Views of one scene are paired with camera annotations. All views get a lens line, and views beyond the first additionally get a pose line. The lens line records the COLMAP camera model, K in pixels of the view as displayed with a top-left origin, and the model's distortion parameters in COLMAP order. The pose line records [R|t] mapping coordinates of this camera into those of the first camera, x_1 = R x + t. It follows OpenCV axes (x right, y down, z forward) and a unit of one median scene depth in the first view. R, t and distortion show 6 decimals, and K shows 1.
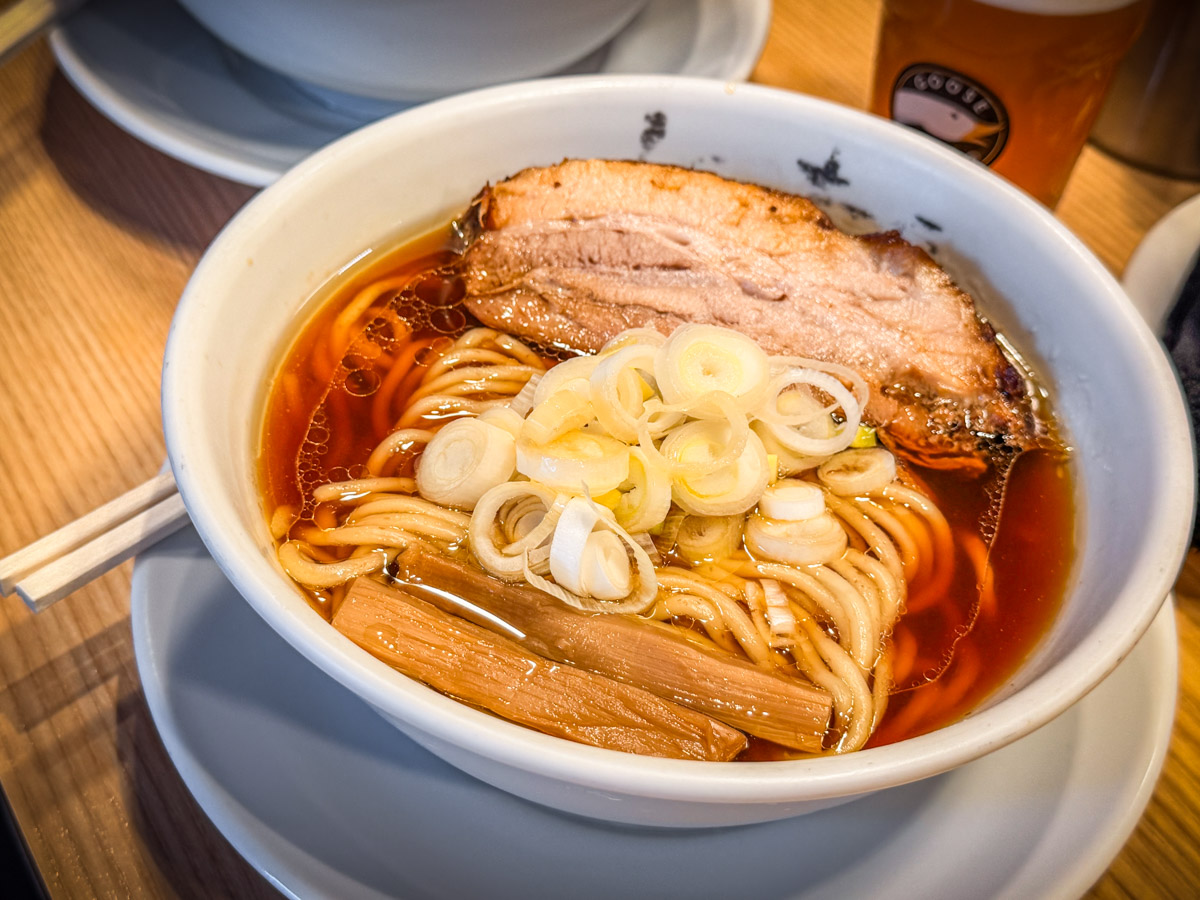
lens RADIAL K [[1725.2, 0, 600.0], [0, 1725.2, 450.0], [0, 0, 1]] dist [0.215034, -1.016325]
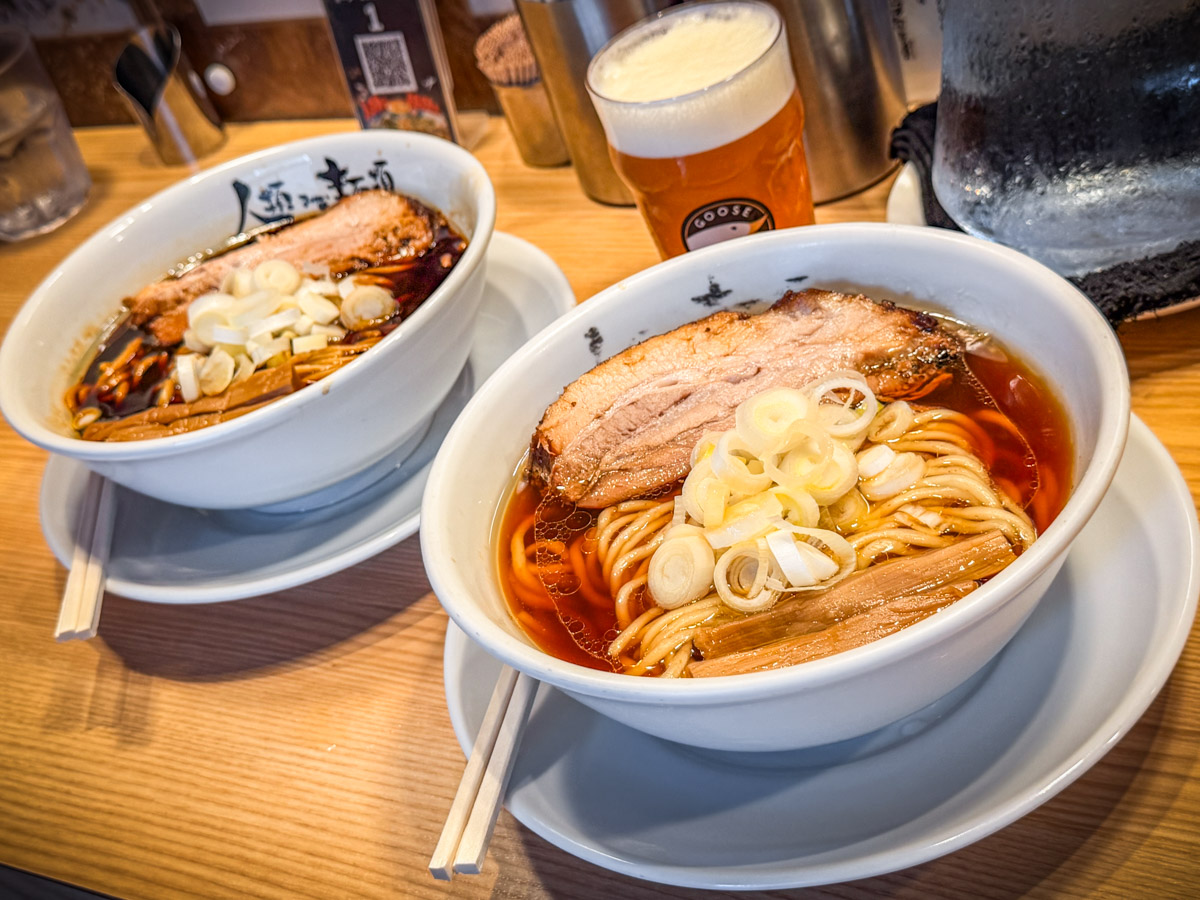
lens RADIAL K [[1725.2, 0, 600.0], [0, 1725.2, 450.0], [0, 0, 1]] dist [0.215034, -1.016325]
pose [[0.788146, -0.570131, 0.231895, -0.361961], [0.603770, 0.789335, -0.111406, 0.042079], [-0.119527, 0.227816, 0.966340, -0.327150]]
